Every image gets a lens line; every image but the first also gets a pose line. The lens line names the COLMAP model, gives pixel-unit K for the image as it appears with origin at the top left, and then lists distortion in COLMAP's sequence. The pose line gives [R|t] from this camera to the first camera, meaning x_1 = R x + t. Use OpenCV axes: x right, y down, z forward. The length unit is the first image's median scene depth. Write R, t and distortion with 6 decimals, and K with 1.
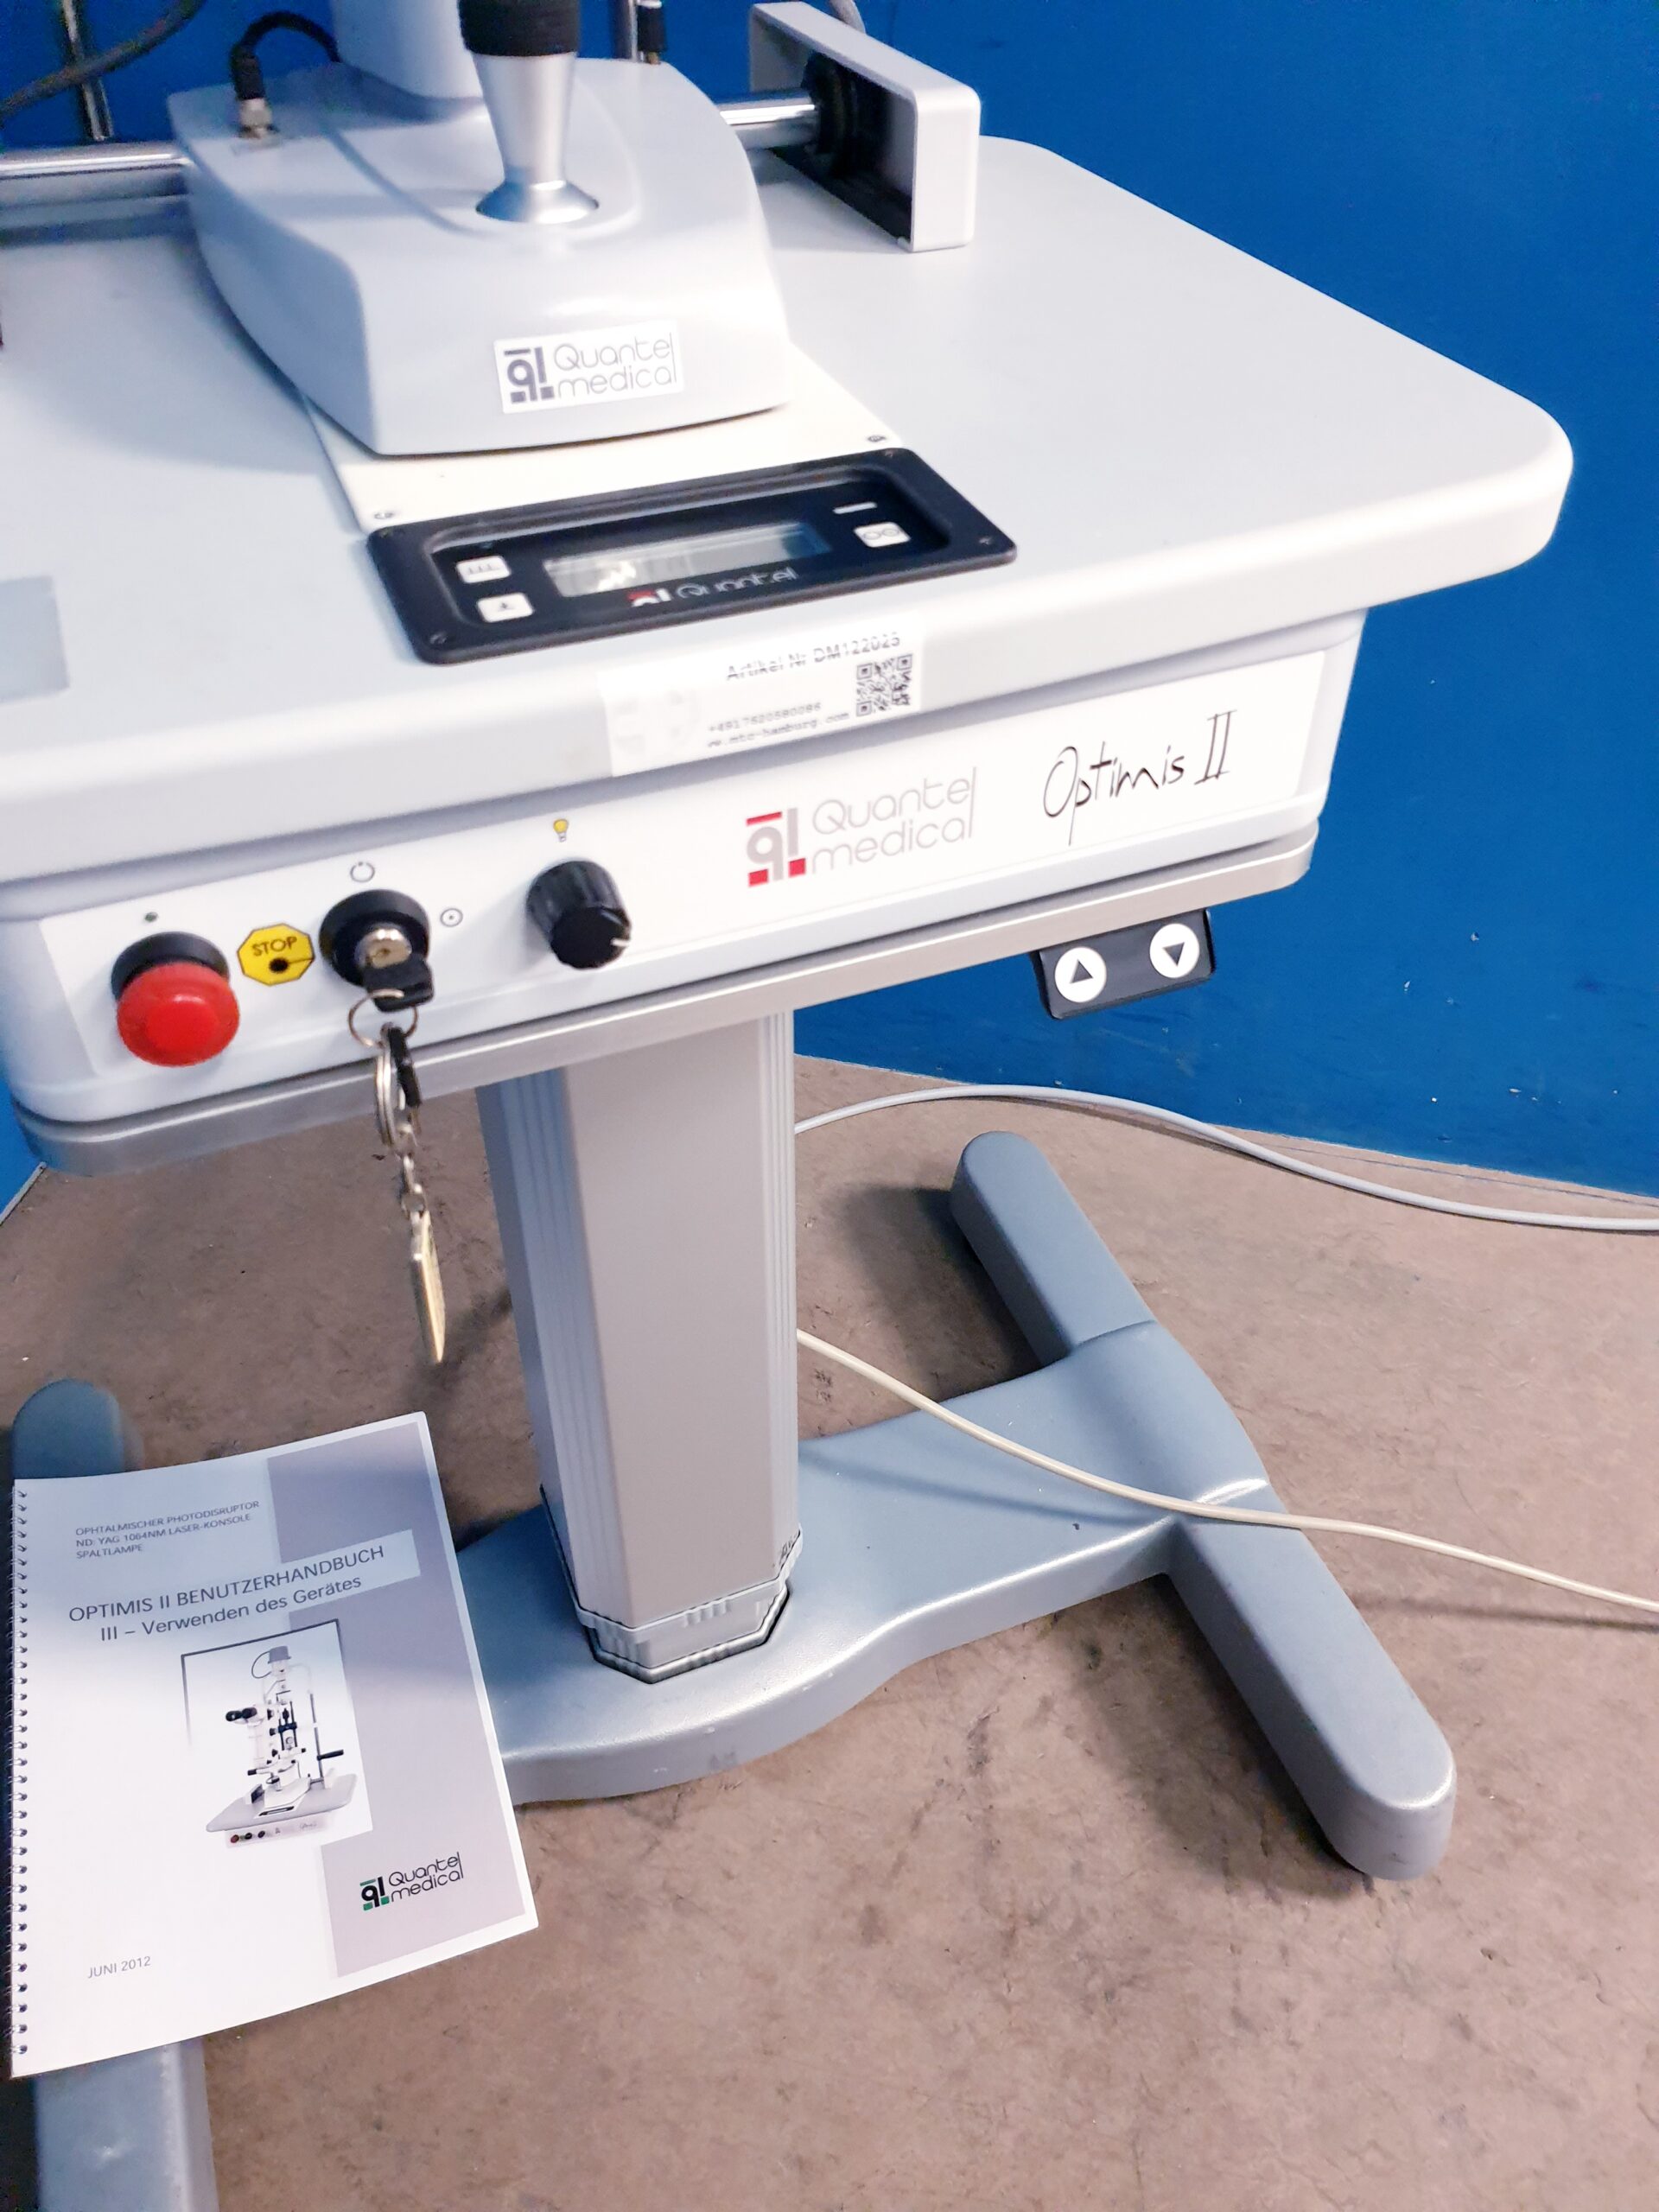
lens RADIAL K [[1760.8, 0, 842.7], [0, 1760.8, 1086.4], [0, 0, 1]] dist [-0.008533, 0.056867]
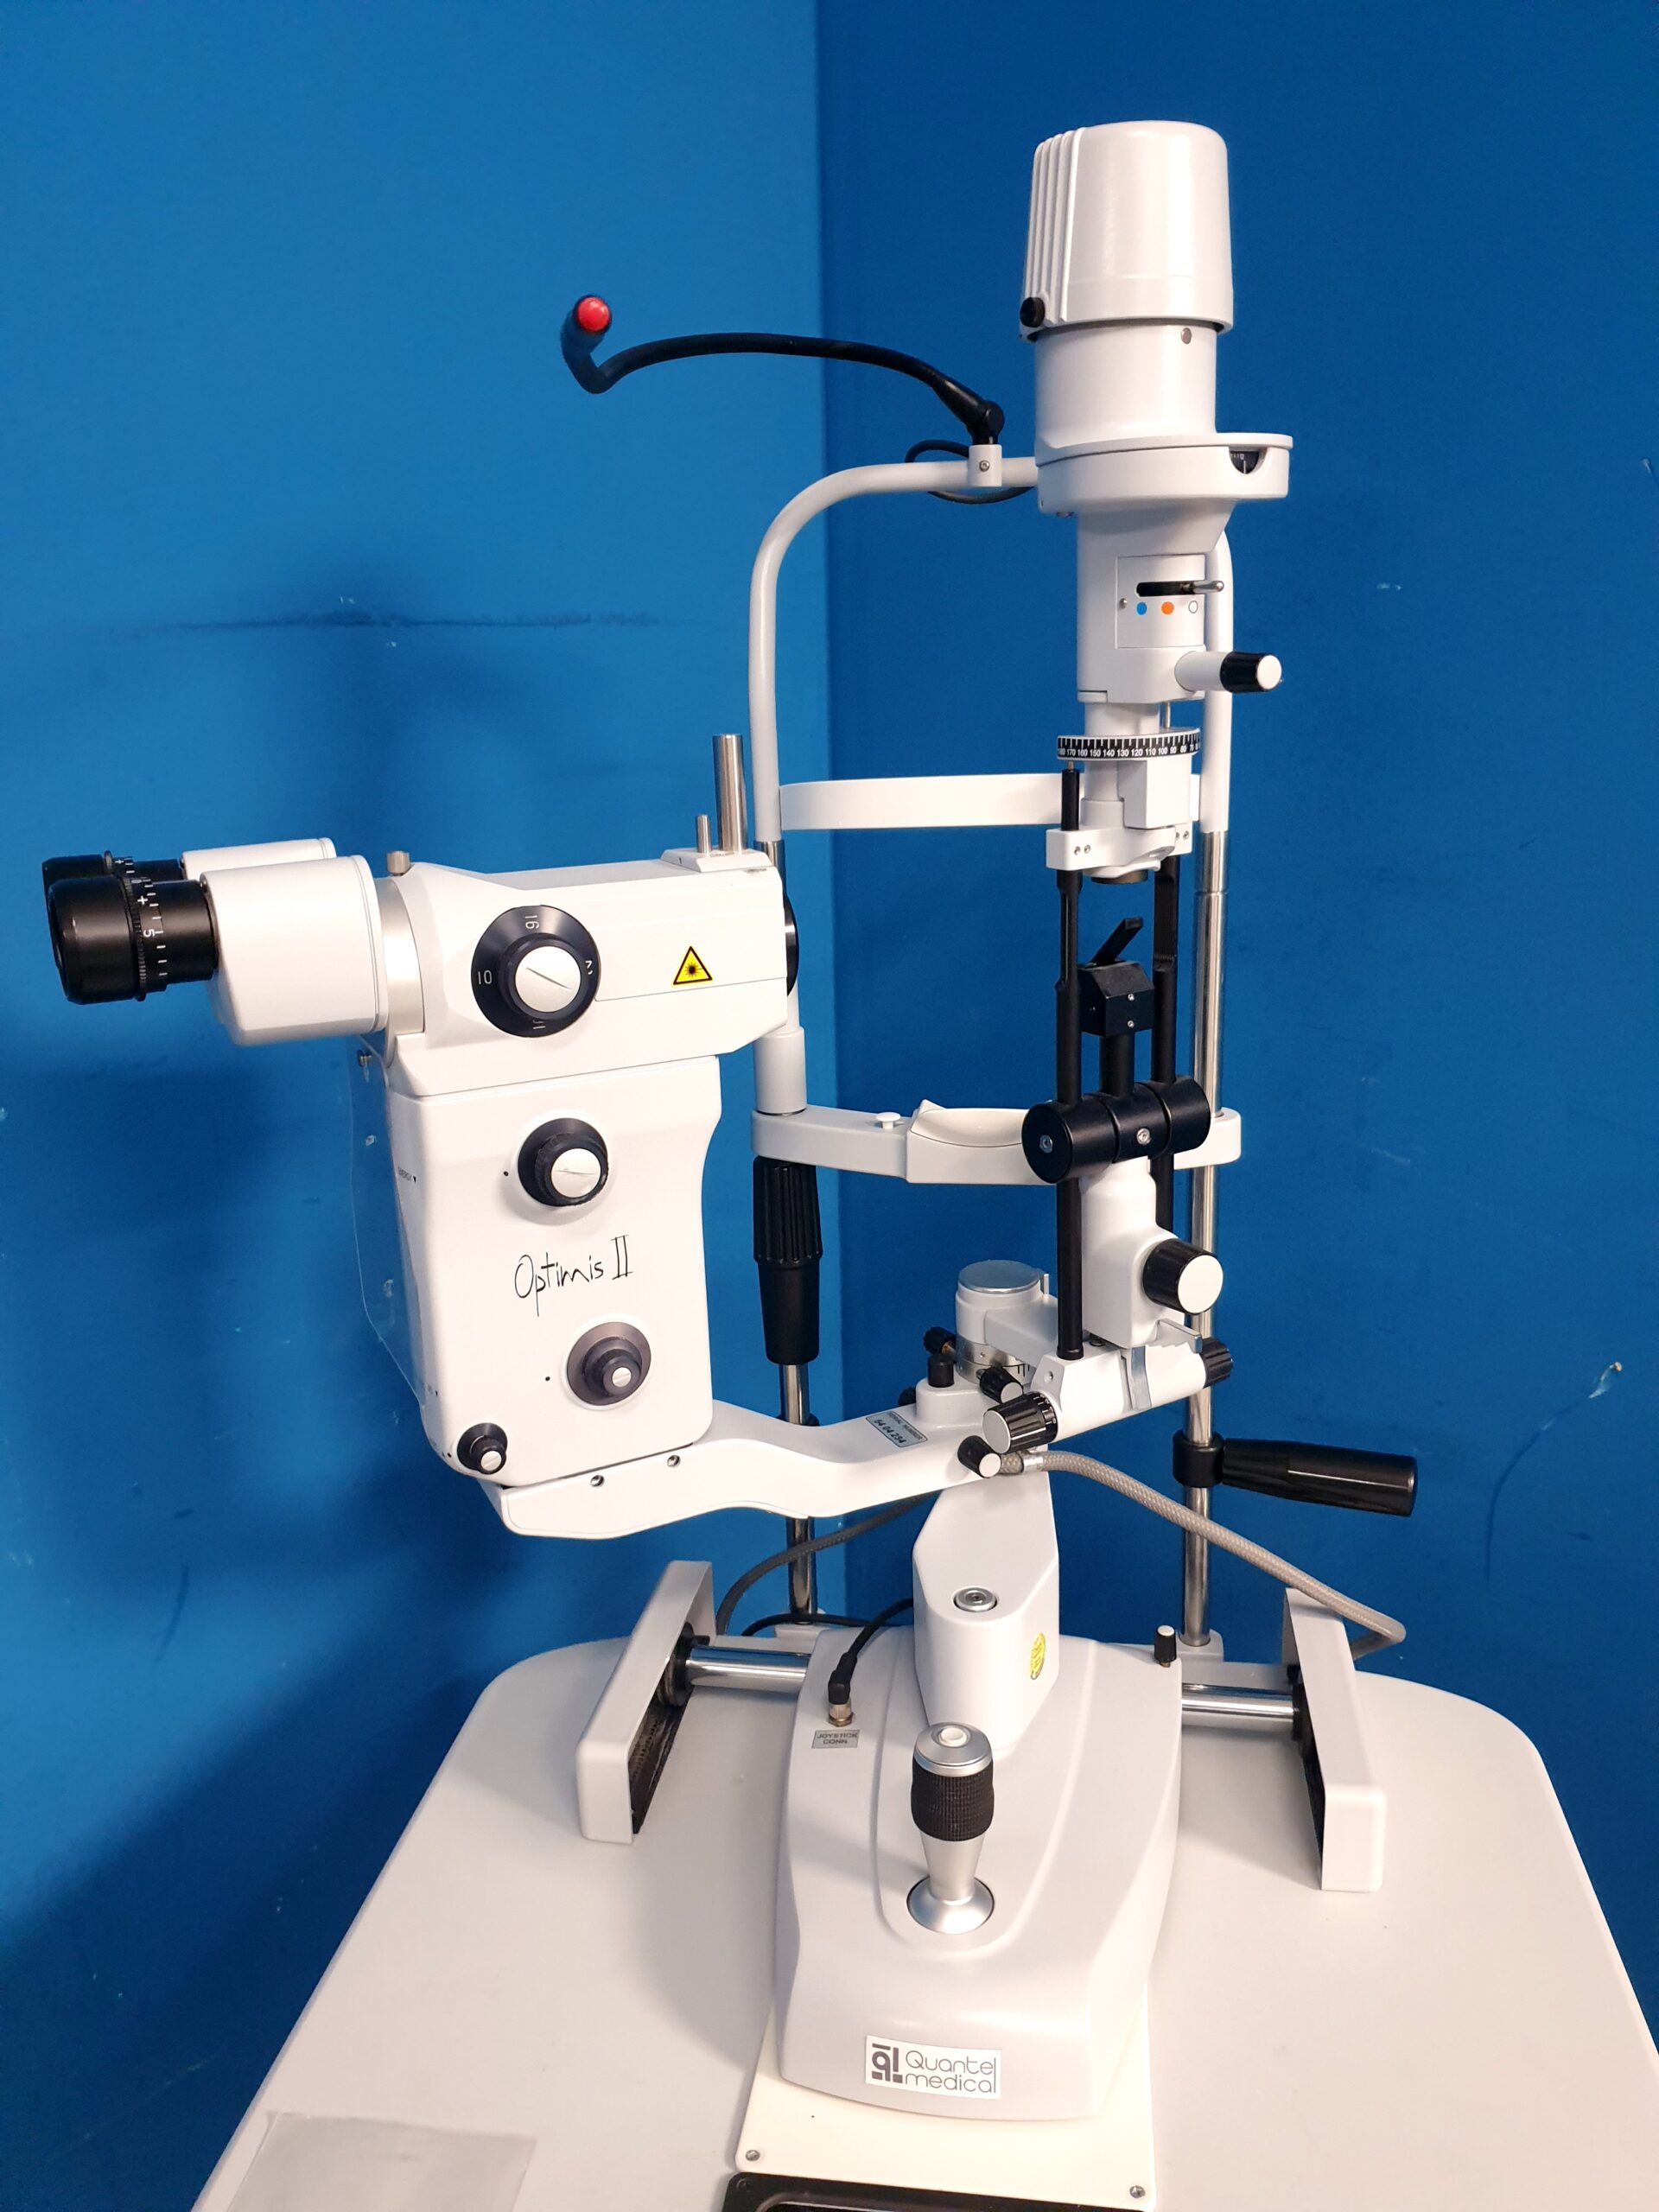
lens RADIAL K [[1736.8, 0, 829.5], [0, 1736.8, 1106.0], [0, 0, 1]] dist [-0.001368, 0.064372]
pose [[0.862936, 0.097532, -0.495812, 0.197517], [-0.308174, 0.879180, -0.363416, -0.277635], [0.400463, 0.466401, 0.788733, -0.231482]]
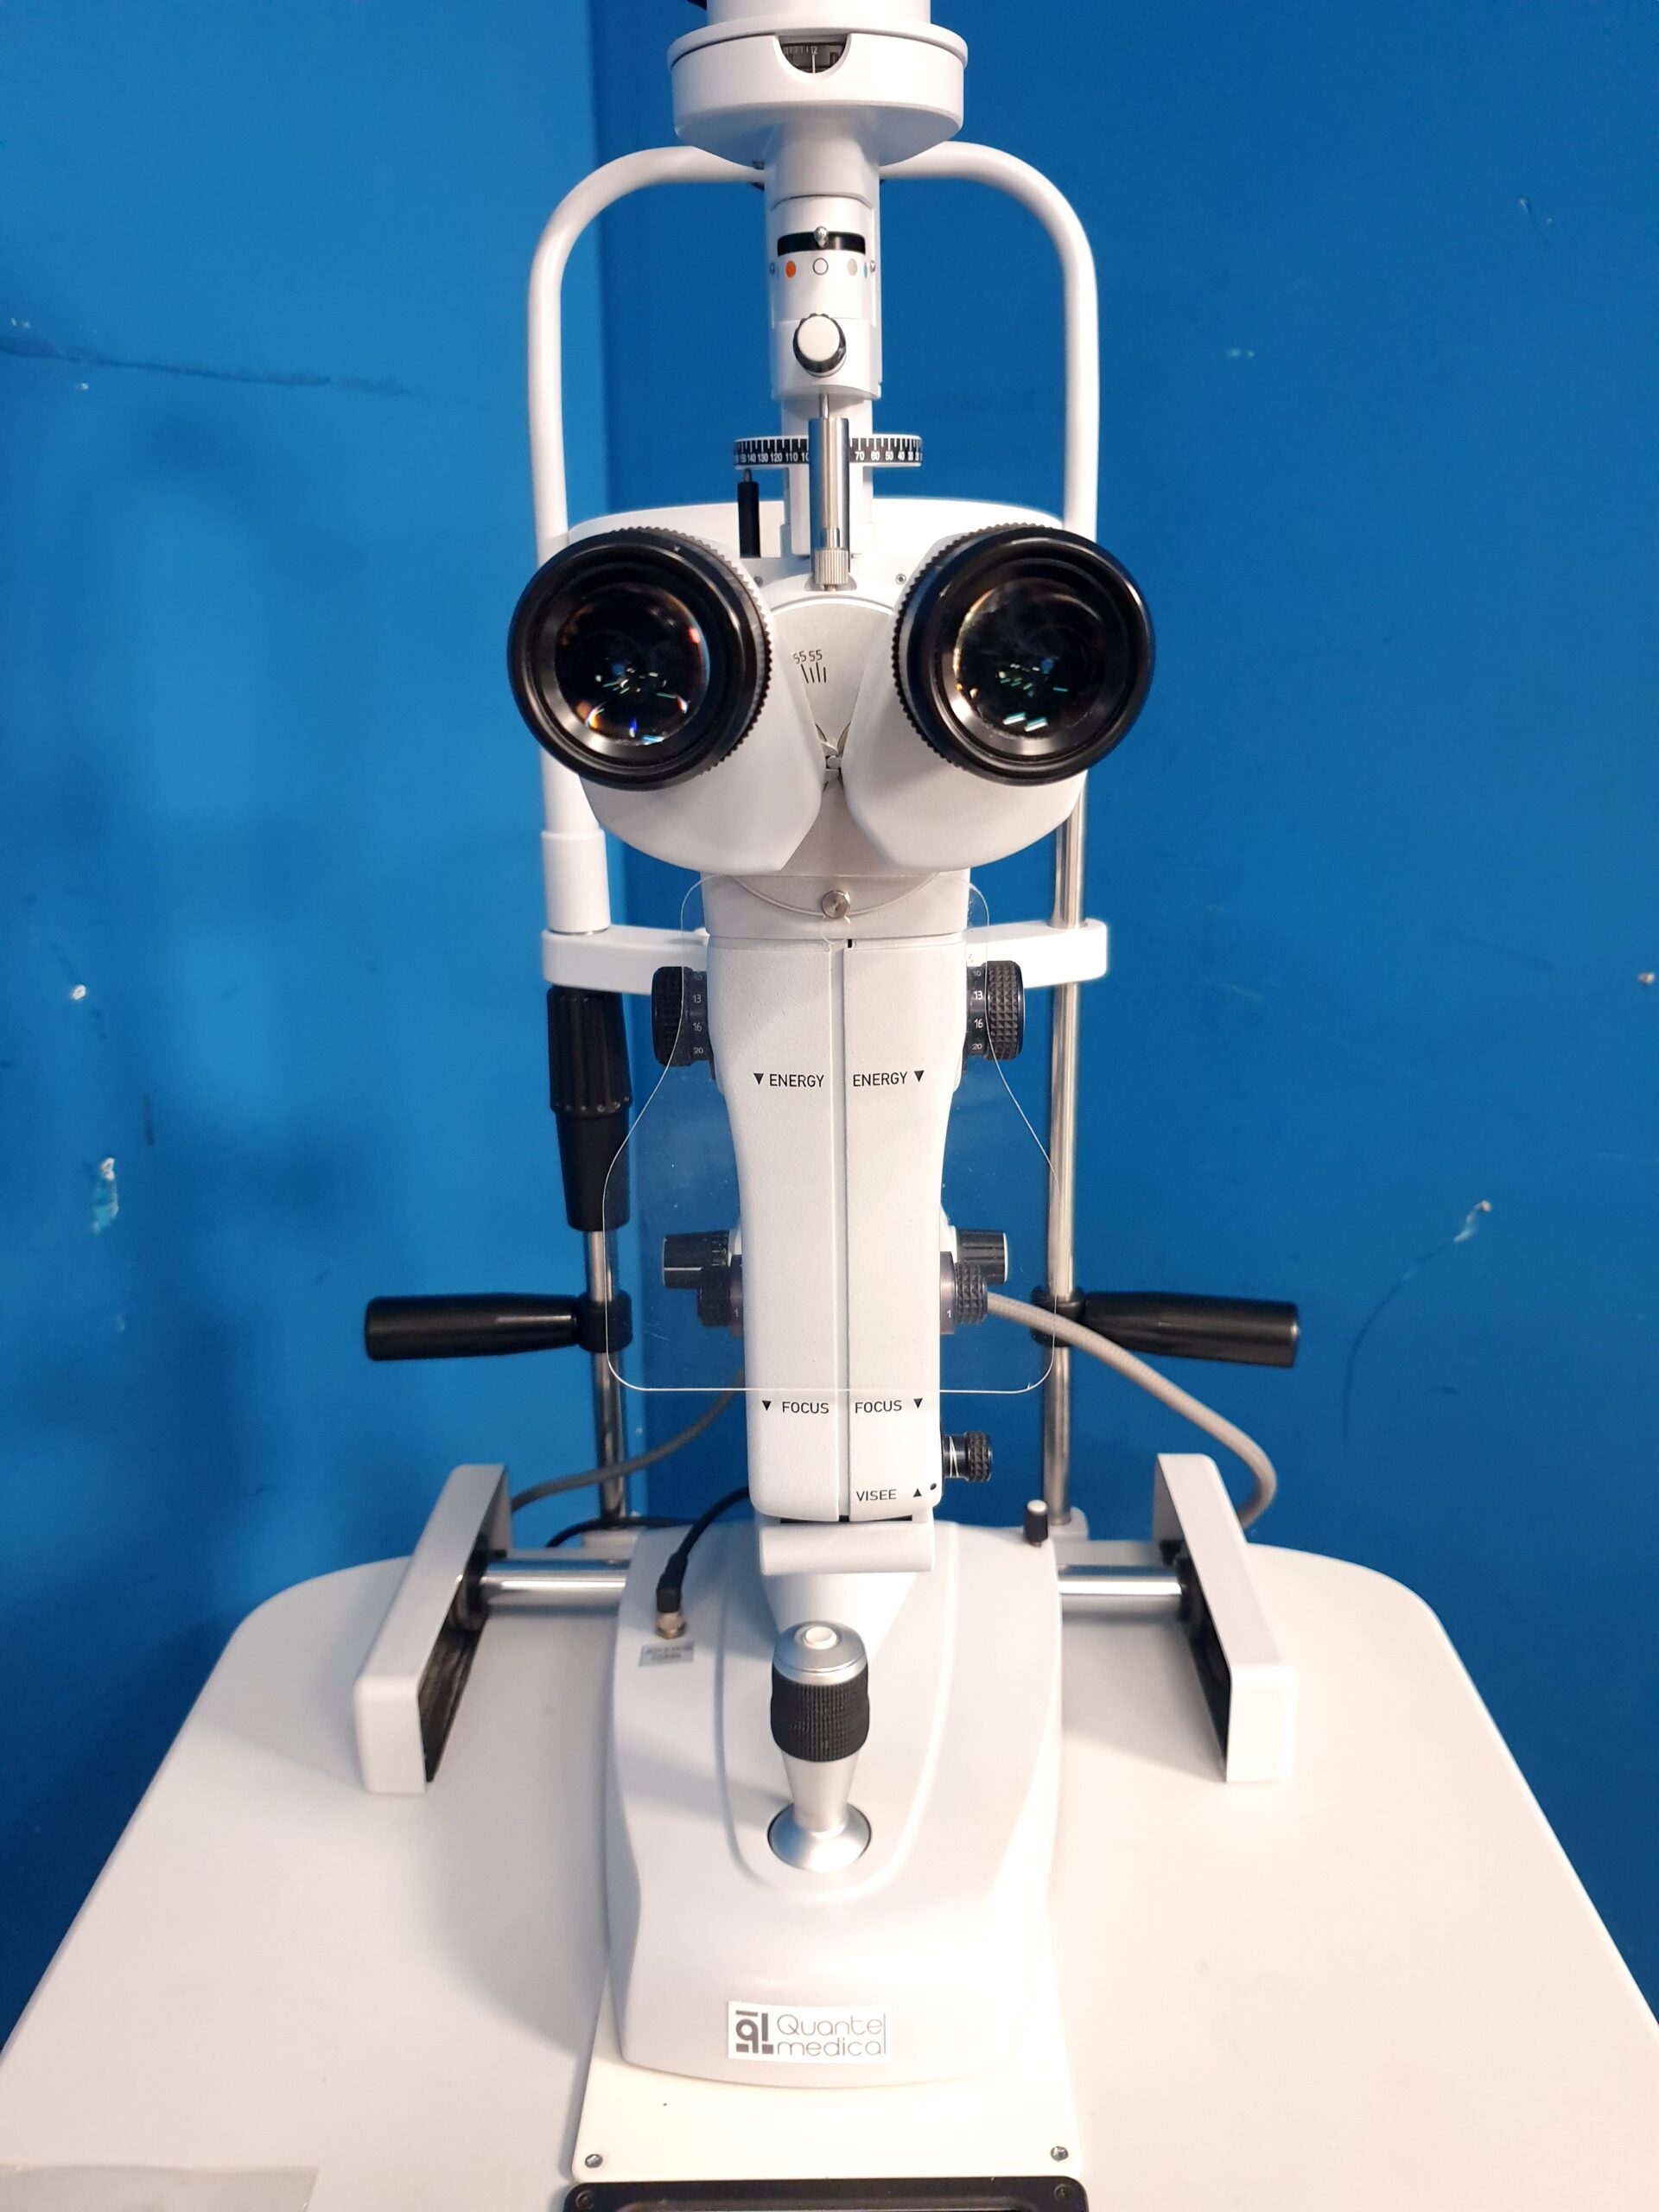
lens RADIAL K [[1748.2, 0, 834.2], [0, 1748.2, 1079.8], [0, 0, 1]] dist [0.020114, 0.004414]
pose [[0.924355, 0.090420, -0.370664, 0.120324], [-0.237983, 0.895996, -0.374907, -0.272295], [0.298214, 0.434759, 0.849737, -0.116157]]
